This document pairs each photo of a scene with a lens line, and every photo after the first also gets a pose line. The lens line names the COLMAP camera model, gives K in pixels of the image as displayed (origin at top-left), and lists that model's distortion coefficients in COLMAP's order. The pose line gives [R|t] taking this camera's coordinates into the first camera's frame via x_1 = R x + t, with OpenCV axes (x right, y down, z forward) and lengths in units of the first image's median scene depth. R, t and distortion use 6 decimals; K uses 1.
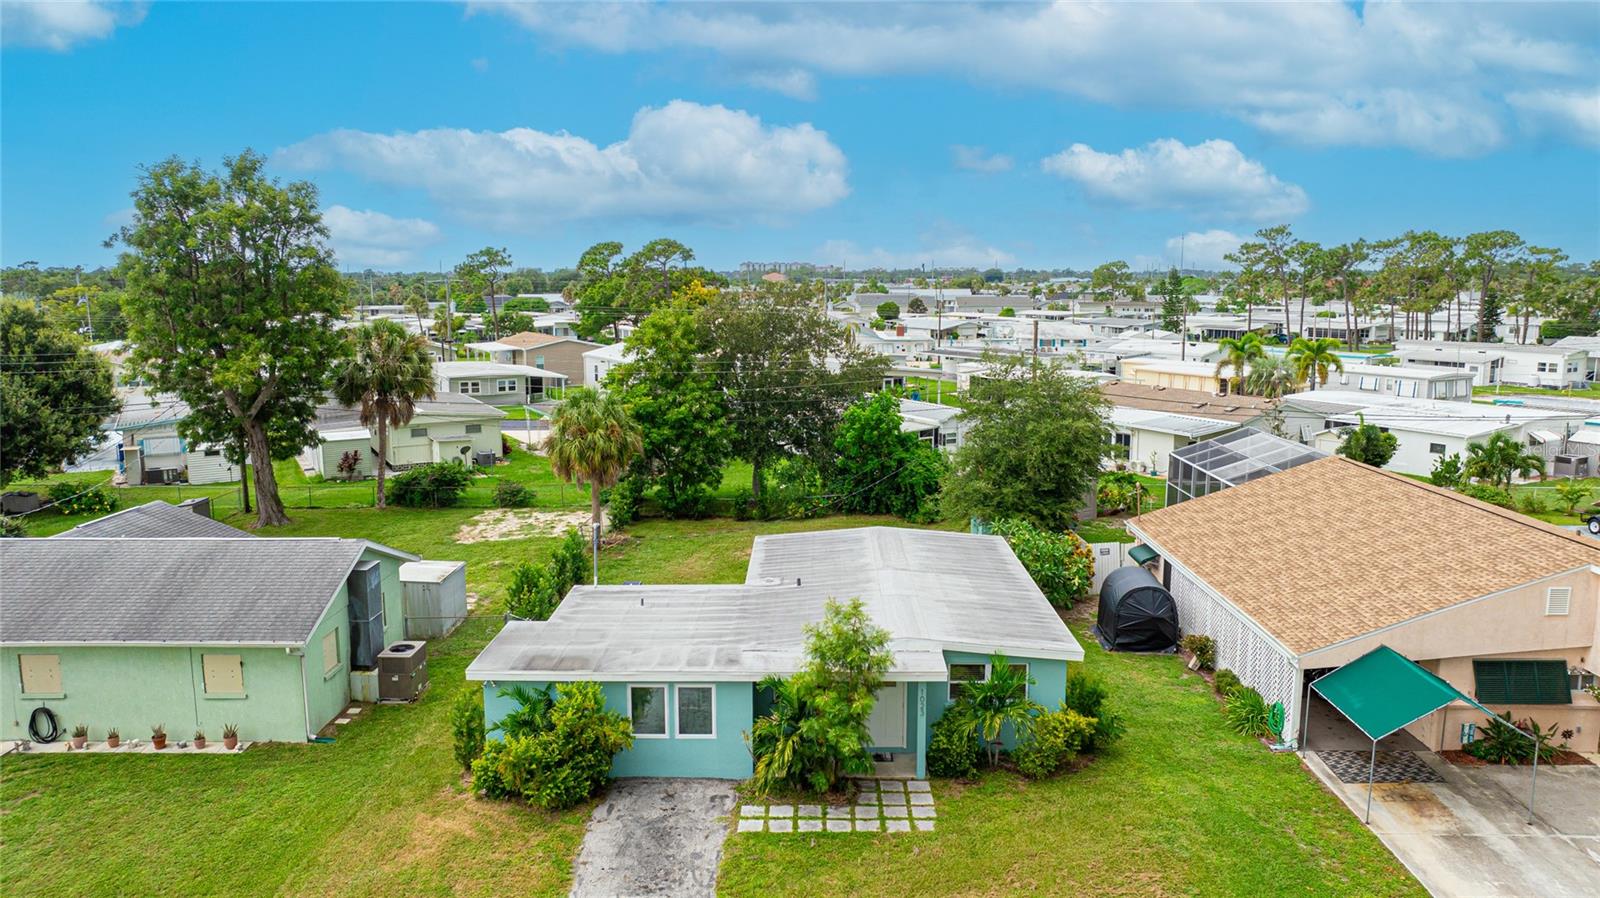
lens RADIAL K [[1122.6, 0, 800.0], [0, 1122.6, 449.0], [0, 0, 1]] dist [-0.044649, 0.050322]
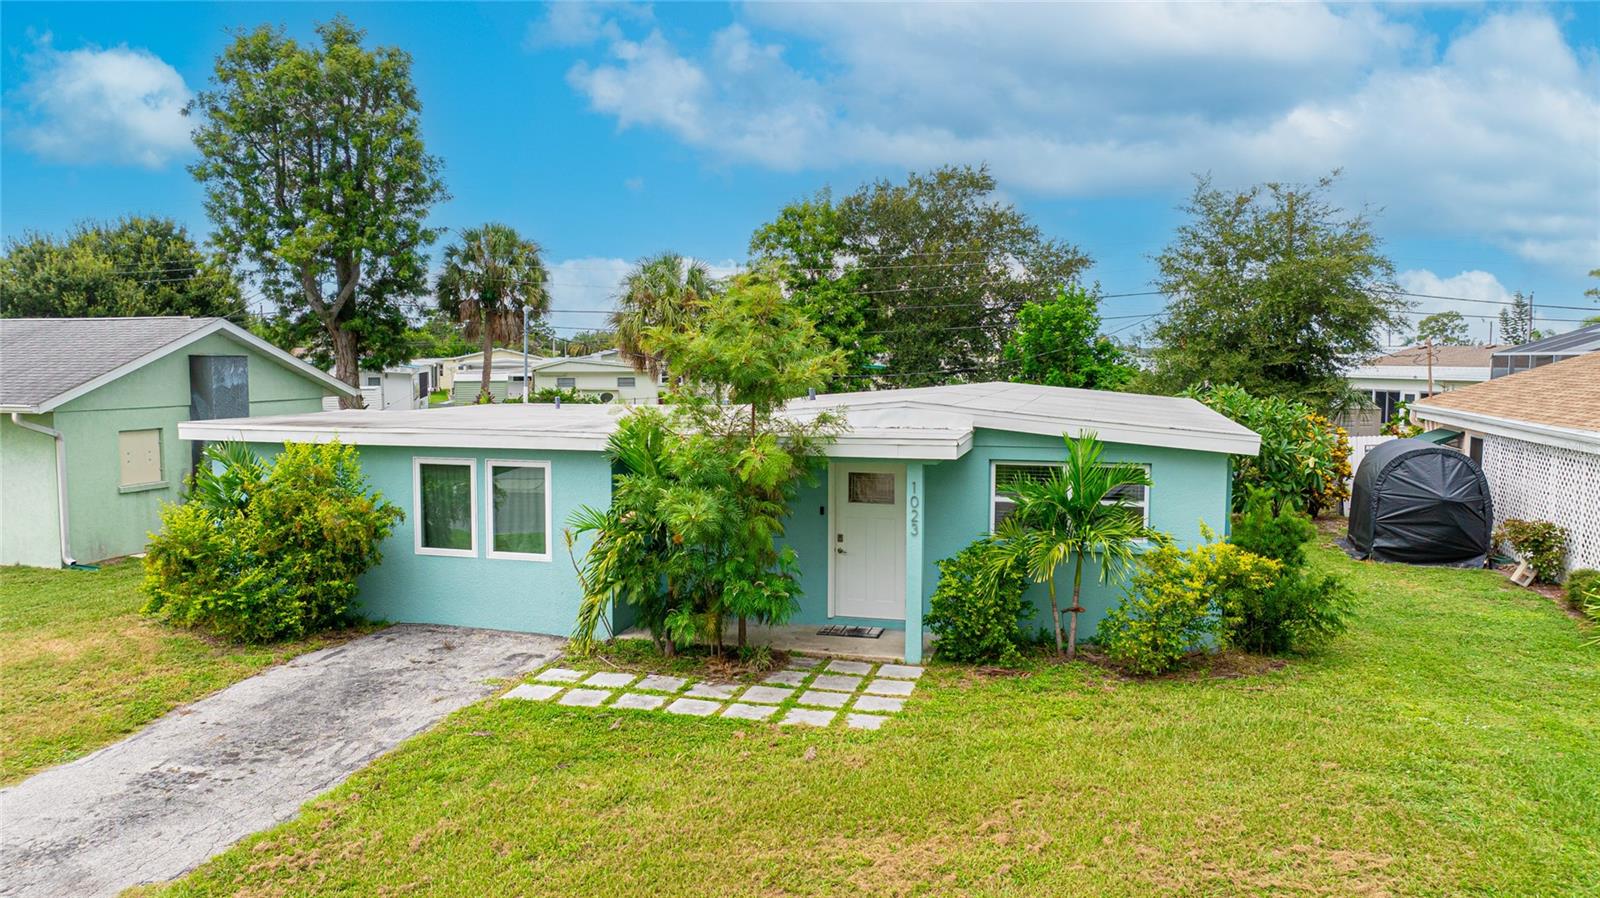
lens RADIAL K [[1122.6, 0, 800.0], [0, 1122.6, 449.0], [0, 0, 1]] dist [-0.044649, 0.050322]
pose [[0.967486, 0.025174, -0.251667, 0.188226], [-0.041973, 0.997218, -0.061605, 0.234576], [0.249416, 0.070166, 0.965851, 0.489523]]
